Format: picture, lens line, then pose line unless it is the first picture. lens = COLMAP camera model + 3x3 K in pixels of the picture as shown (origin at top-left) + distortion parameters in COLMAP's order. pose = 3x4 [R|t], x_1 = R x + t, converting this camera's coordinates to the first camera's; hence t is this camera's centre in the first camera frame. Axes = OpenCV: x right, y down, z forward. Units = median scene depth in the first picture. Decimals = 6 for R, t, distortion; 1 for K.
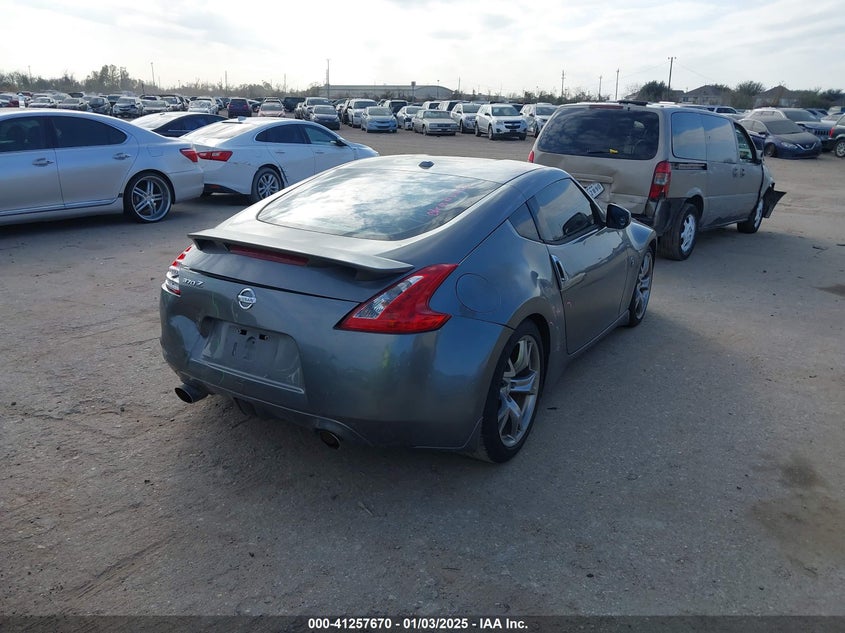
lens RADIAL K [[663.2, 0, 408.2], [0, 663.2, 320.7], [0, 0, 1]] dist [0.005952, -0.002029]
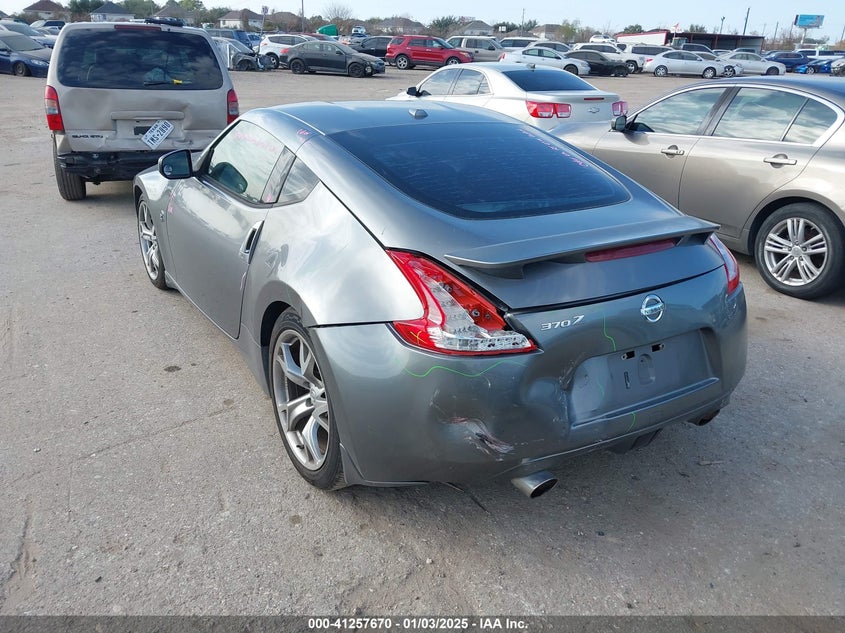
lens RADIAL K [[663.2, 0, 408.2], [0, 663.2, 320.7], [0, 0, 1]] dist [0.005952, -0.002029]
pose [[0.443291, -0.349188, 0.825567, -0.387161], [0.250623, 0.932554, 0.259867, -0.112007], [-0.860628, 0.091709, 0.500908, 0.326127]]
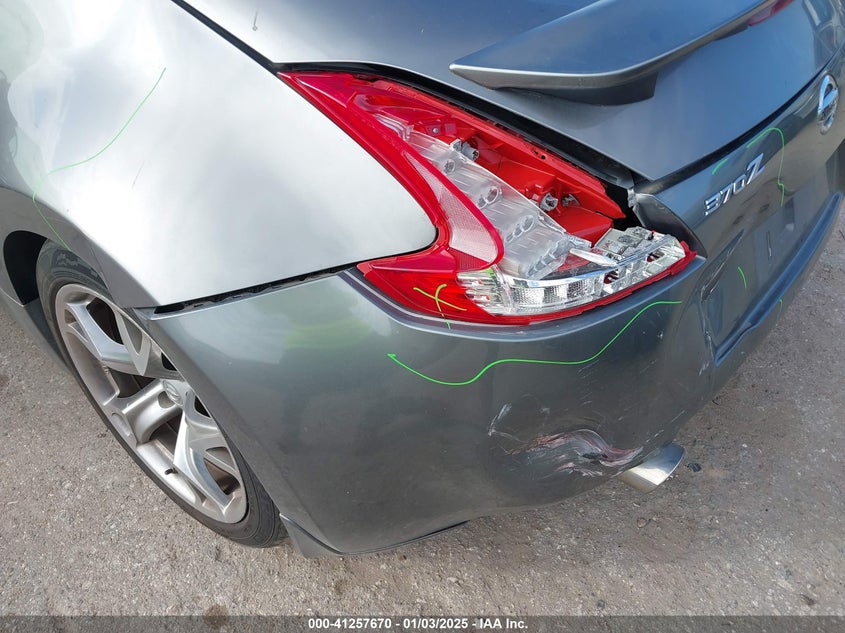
lens RADIAL K [[663.2, 0, 408.2], [0, 663.2, 320.7], [0, 0, 1]] dist [0.005952, -0.002029]
pose [[0.101456, -0.689319, 0.717318, -0.243067], [0.314765, 0.706239, 0.634153, -0.101964], [-0.943732, 0.161448, 0.288626, 0.434361]]
